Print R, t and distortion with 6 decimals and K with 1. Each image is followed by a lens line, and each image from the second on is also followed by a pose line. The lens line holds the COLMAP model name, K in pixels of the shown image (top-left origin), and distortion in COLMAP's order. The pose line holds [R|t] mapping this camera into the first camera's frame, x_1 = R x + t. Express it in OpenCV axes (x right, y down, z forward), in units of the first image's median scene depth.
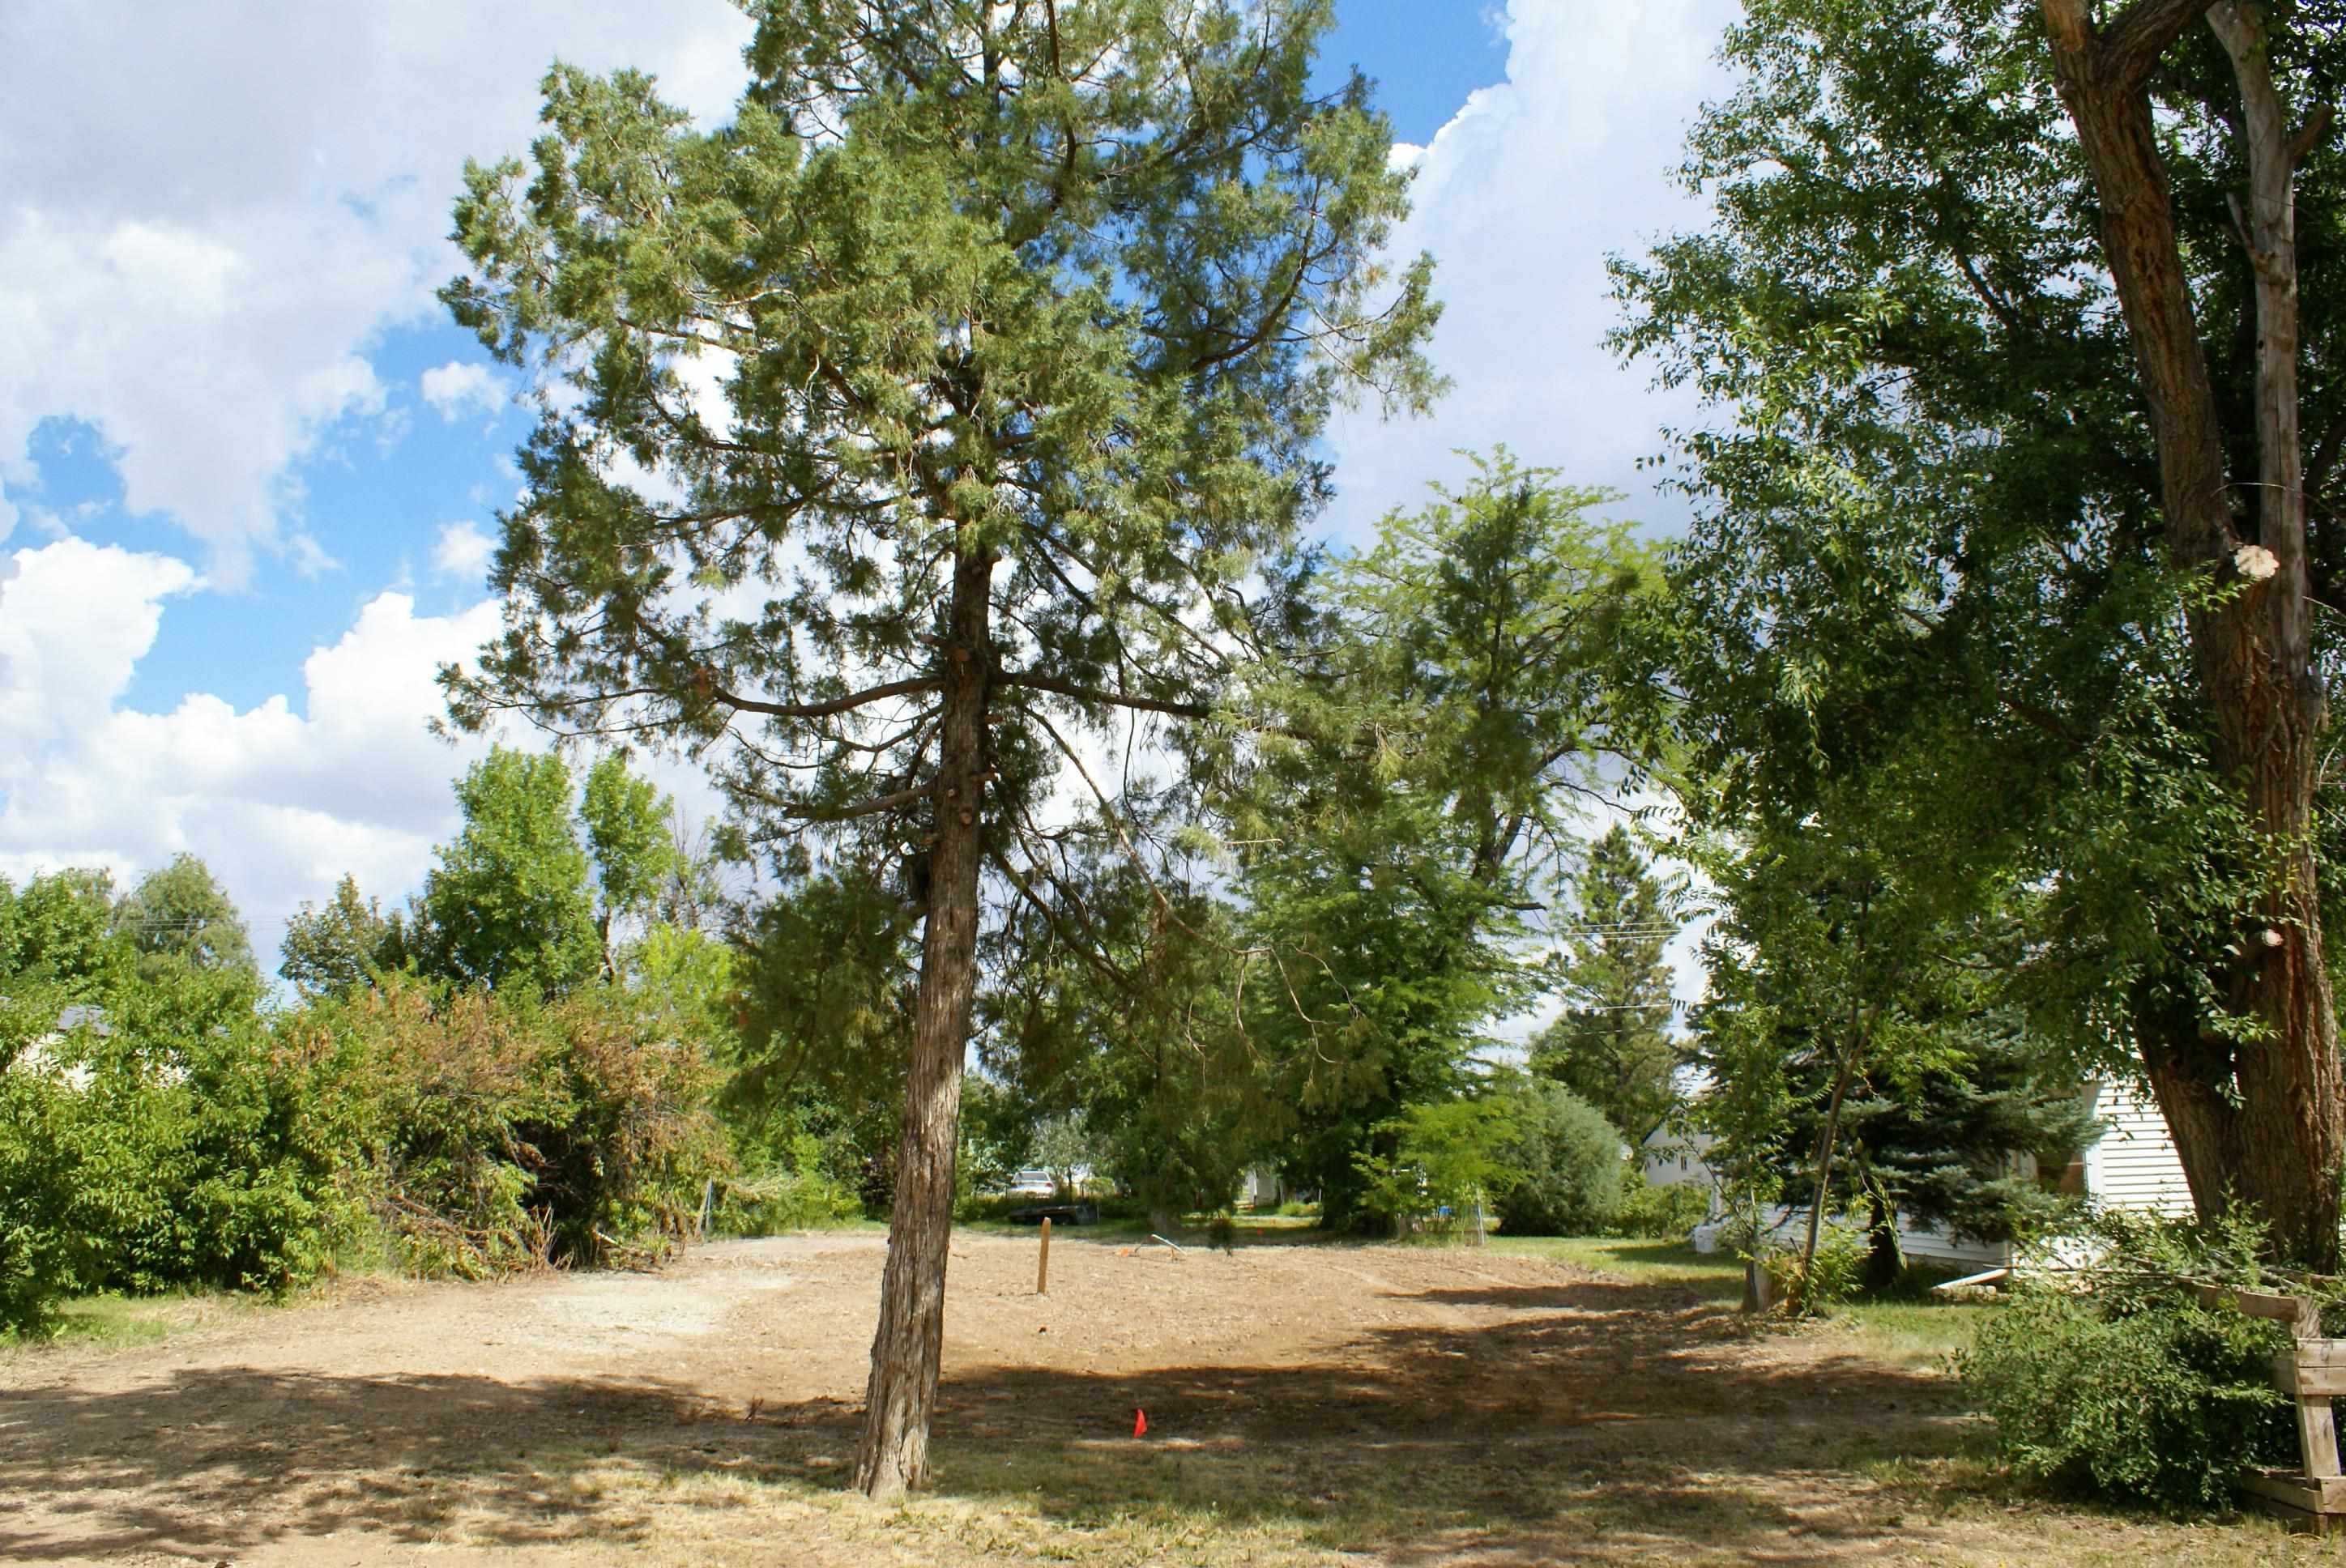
lens RADIAL K [[1833.8, 0, 1167.3], [0, 1833.8, 813.5], [0, 0, 1]] dist [-0.130848, 0.098951]
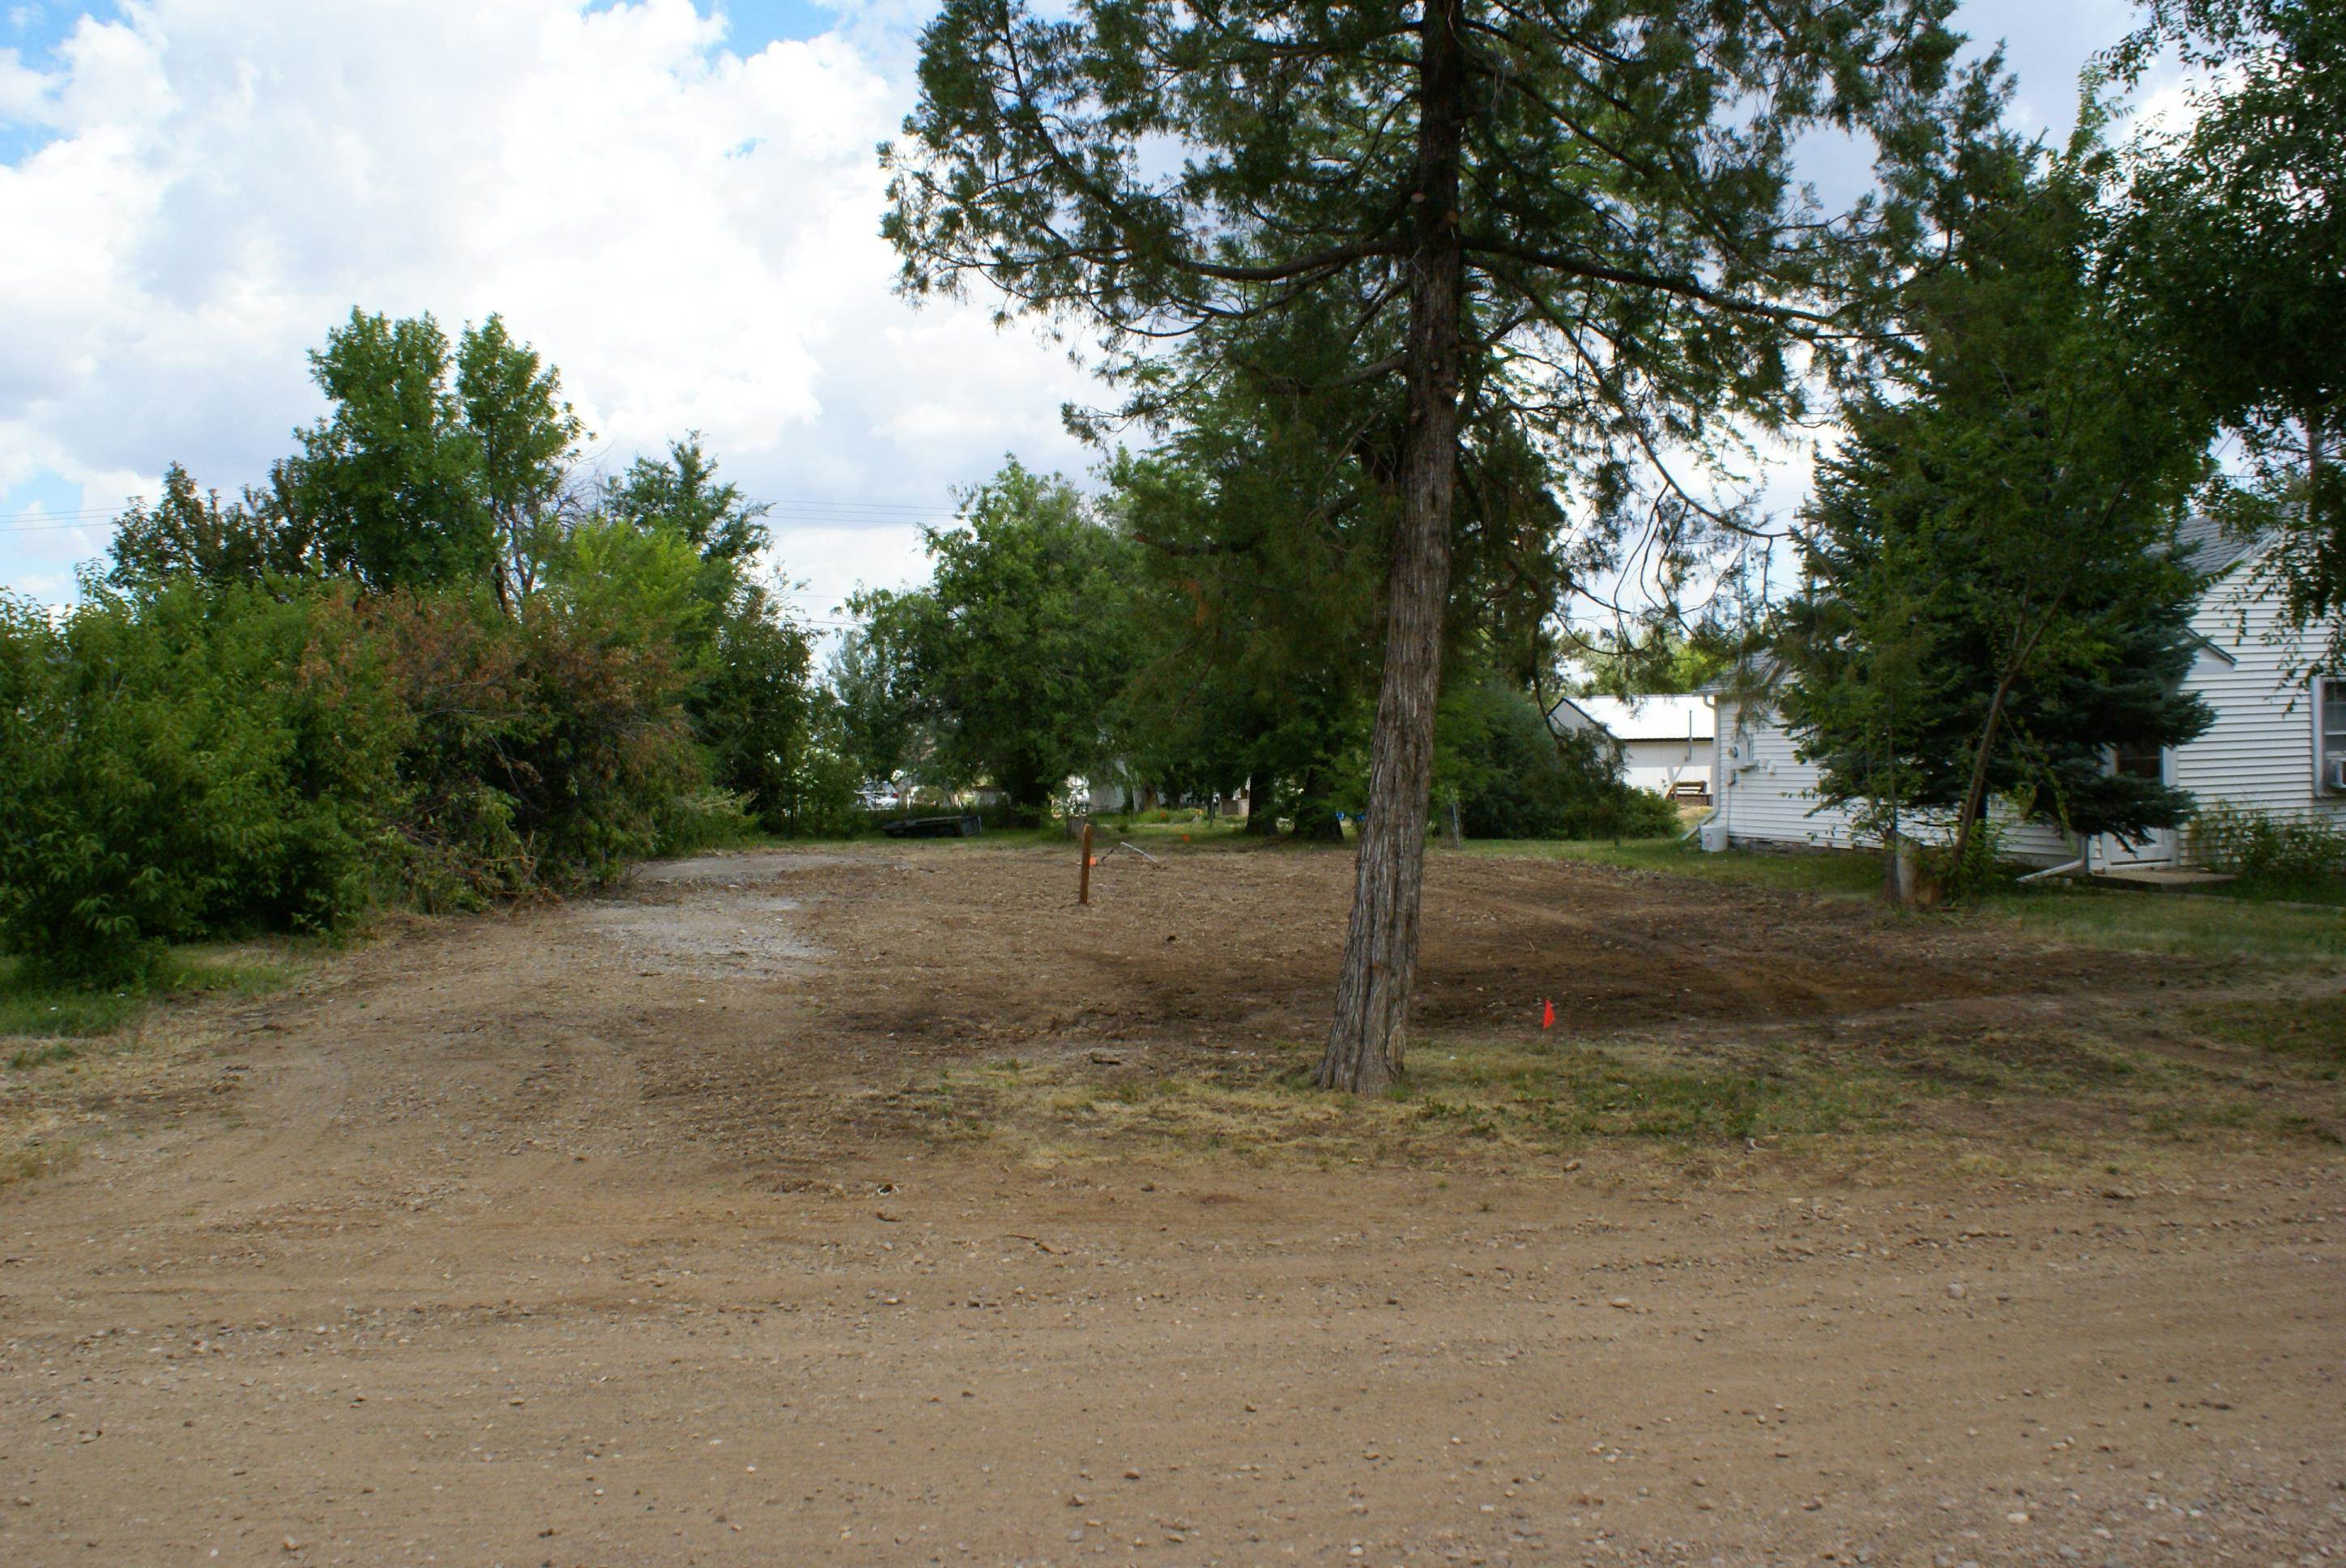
lens RADIAL K [[2010.0, 0, 1173.3], [0, 2010.0, 795.0], [0, 0, 1]] dist [-0.077213, -0.009175]
pose [[0.992815, -0.020920, 0.117813, -0.100743], [-0.003111, 0.979751, 0.200196, -0.000519], [-0.119616, -0.199124, 0.972647, -0.007261]]
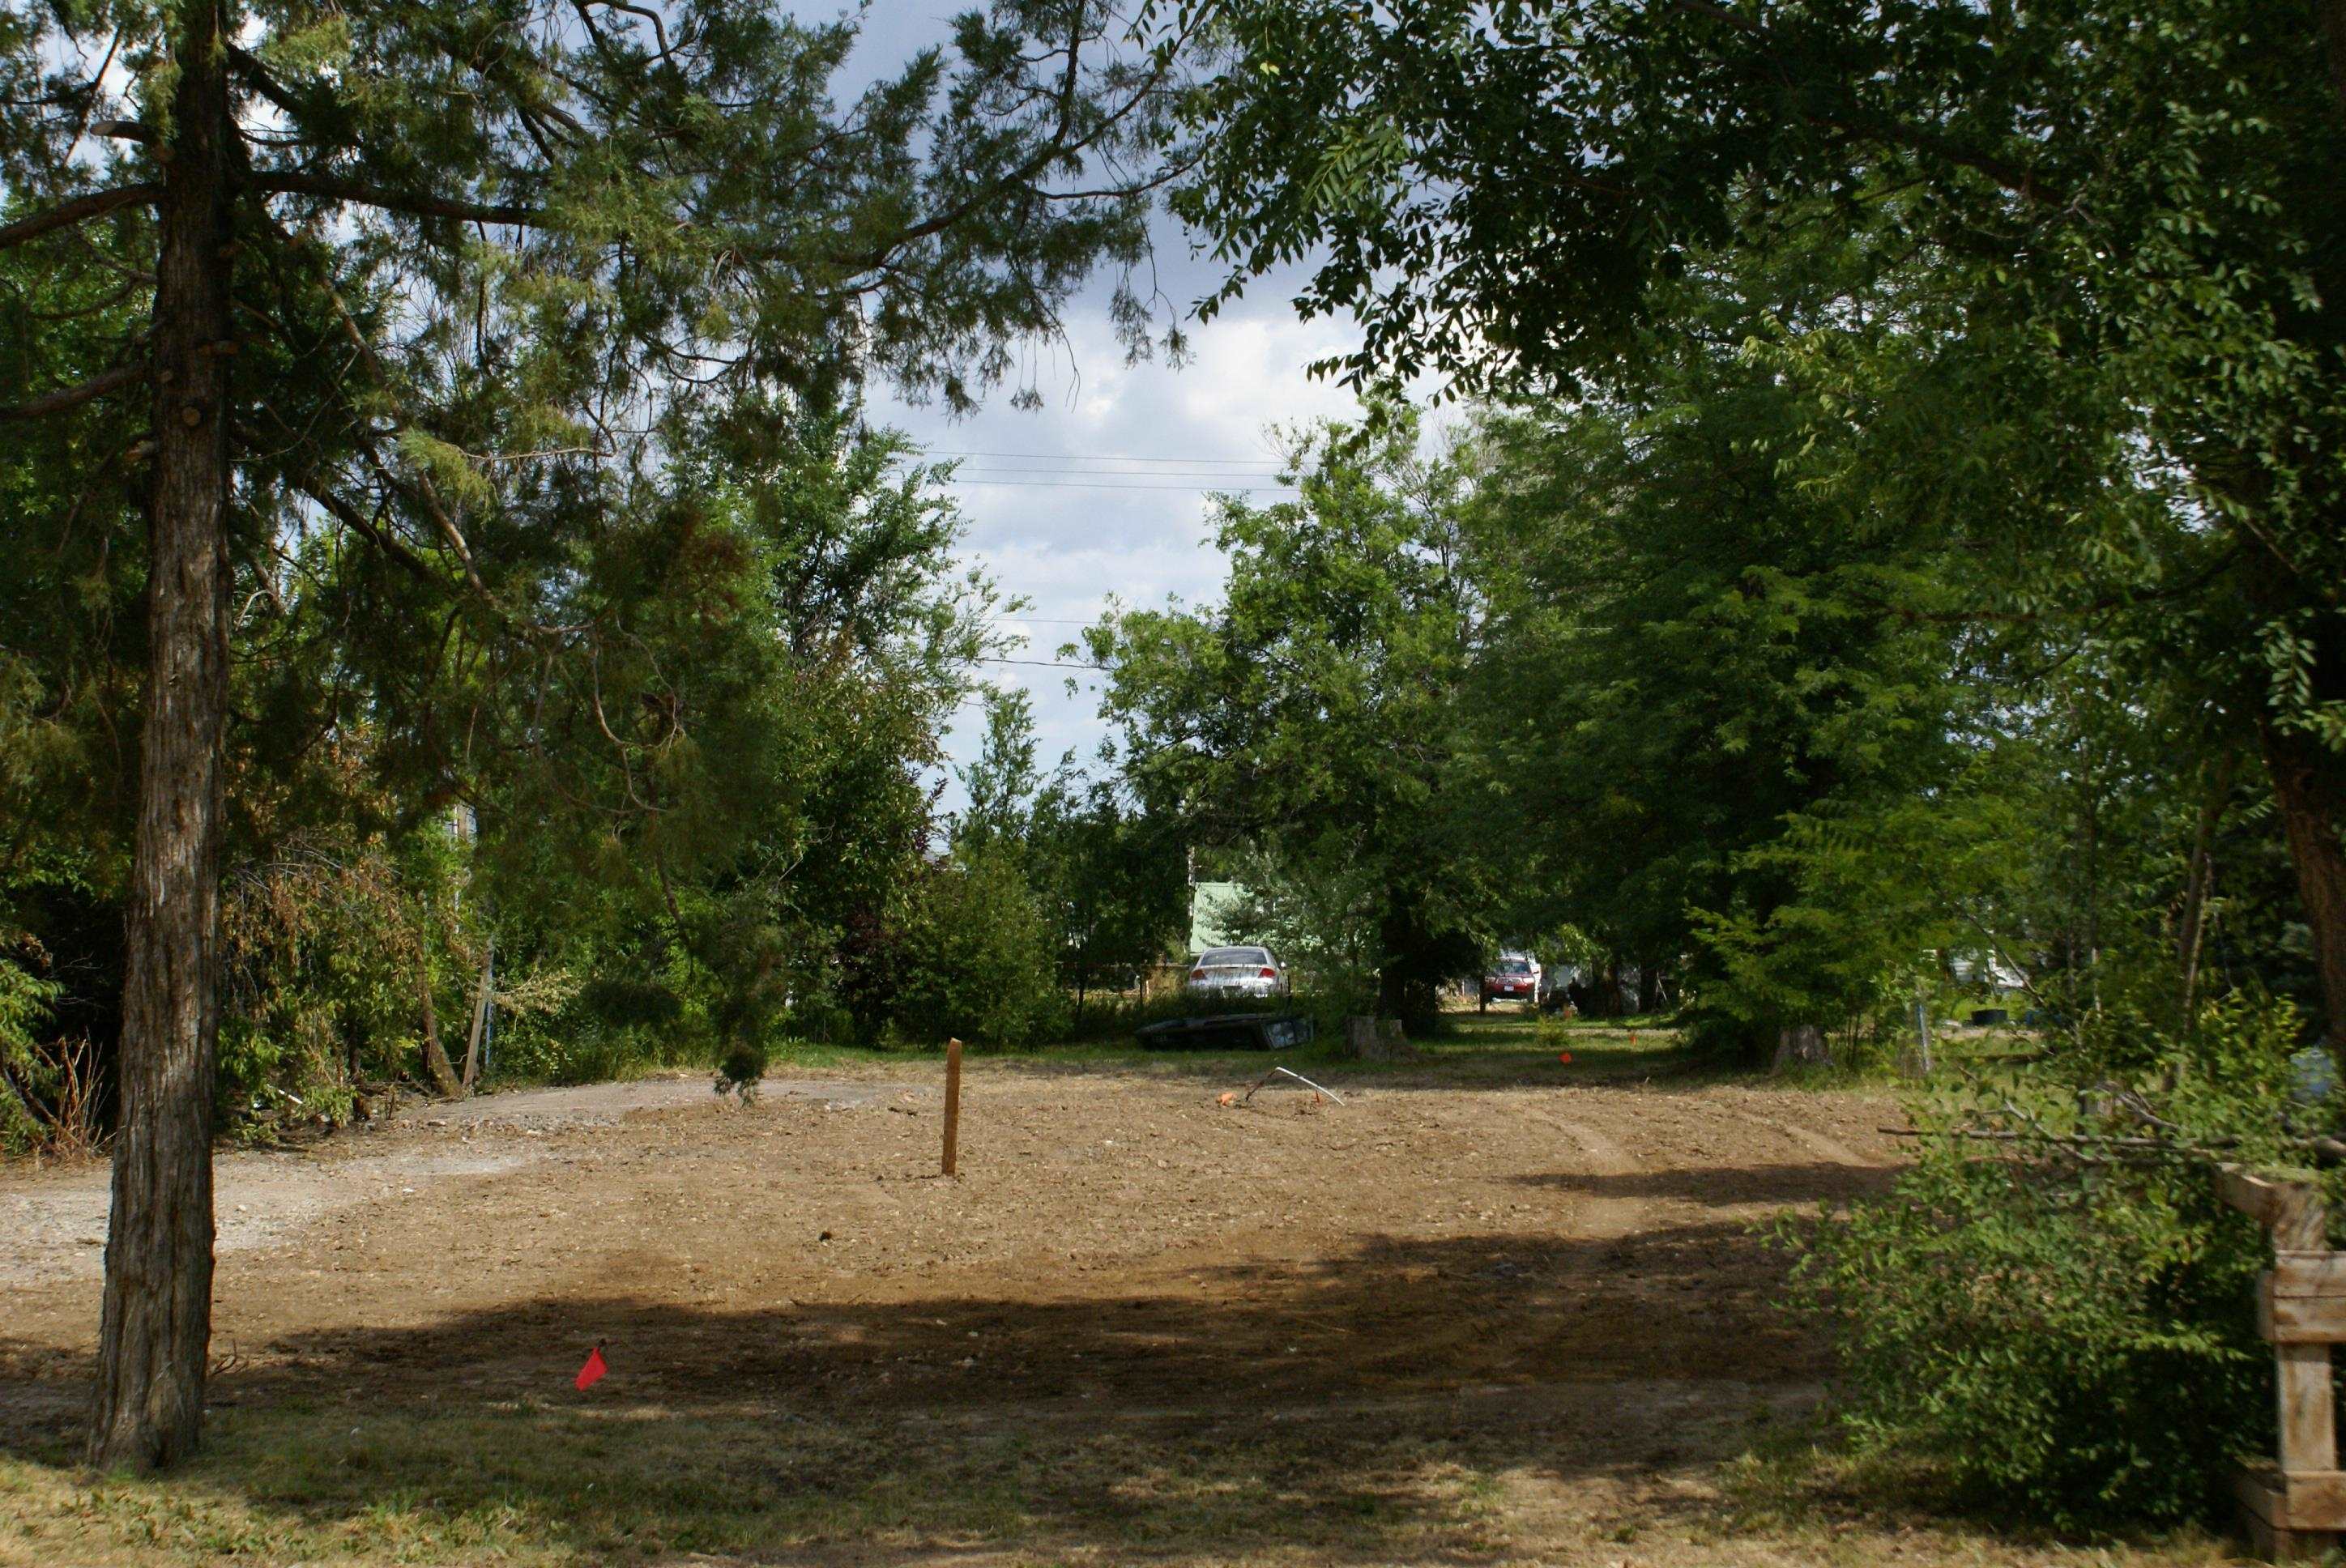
lens RADIAL K [[3737.4, 0, 1185.4], [0, 3737.4, 771.0], [0, 0, 1]] dist [-0.027909, 0.000000]
pose [[0.991288, -0.018345, -0.130428, 0.107438], [0.037418, 0.988676, 0.145329, -0.014838], [0.126285, -0.148943, 0.980749, -0.064509]]
